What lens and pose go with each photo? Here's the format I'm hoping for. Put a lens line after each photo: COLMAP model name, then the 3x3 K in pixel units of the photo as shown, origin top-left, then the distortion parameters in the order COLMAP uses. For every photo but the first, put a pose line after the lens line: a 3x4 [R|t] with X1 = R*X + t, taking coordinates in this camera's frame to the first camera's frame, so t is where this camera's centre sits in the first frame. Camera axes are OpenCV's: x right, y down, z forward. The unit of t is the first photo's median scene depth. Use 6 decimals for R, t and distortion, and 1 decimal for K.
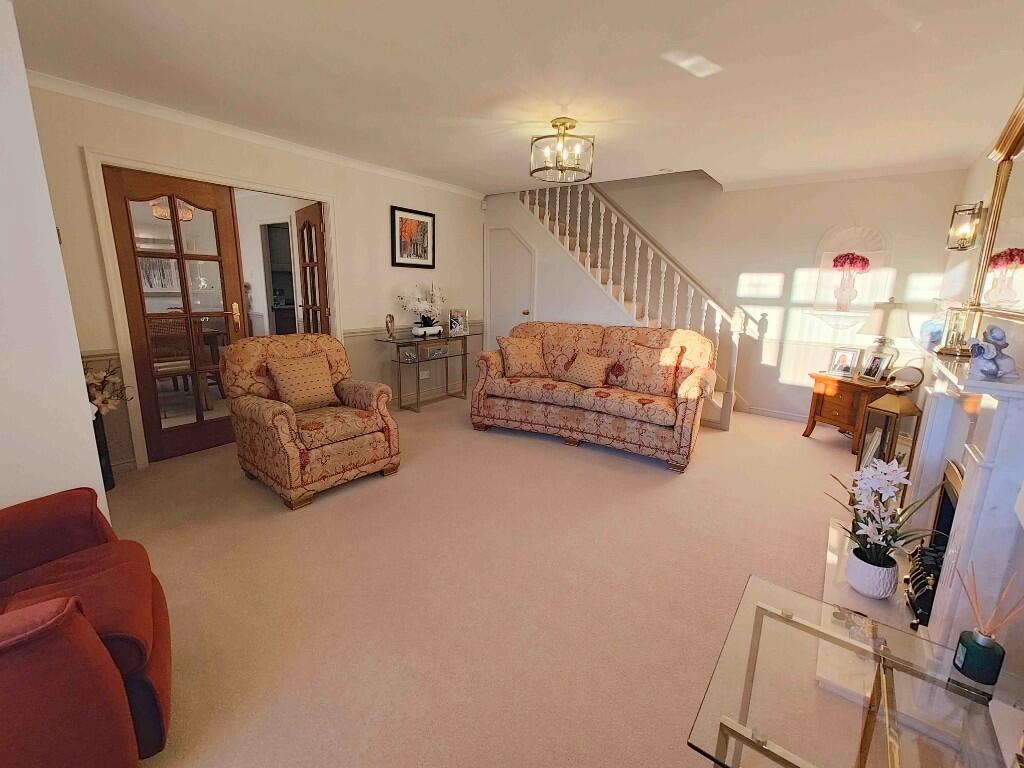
lens RADIAL K [[448.0, 0, 511.3], [0, 448.0, 378.5], [0, 0, 1]] dist [0.004148, 0.000407]
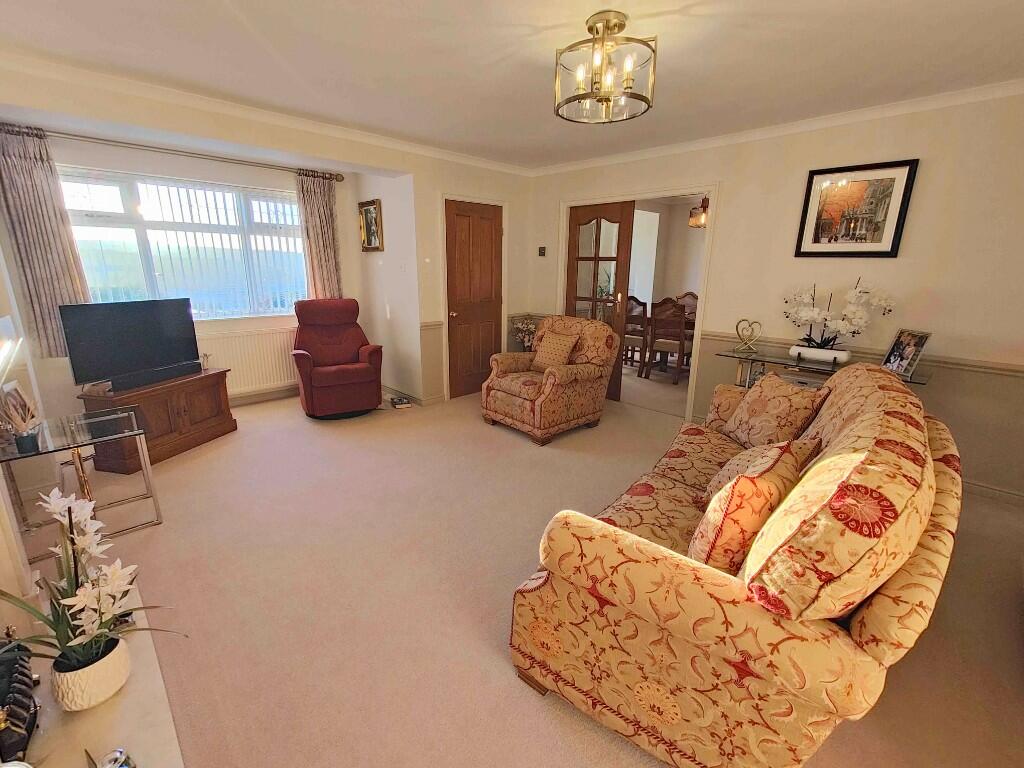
lens RADIAL K [[448.0, 0, 511.3], [0, 448.0, 378.5], [0, 0, 1]] dist [0.004148, 0.000407]
pose [[-0.149494, 0.232571, -0.961021, 0.734824], [-0.208843, 0.942589, 0.260598, -0.210444], [0.966455, 0.239661, -0.092340, 0.890690]]
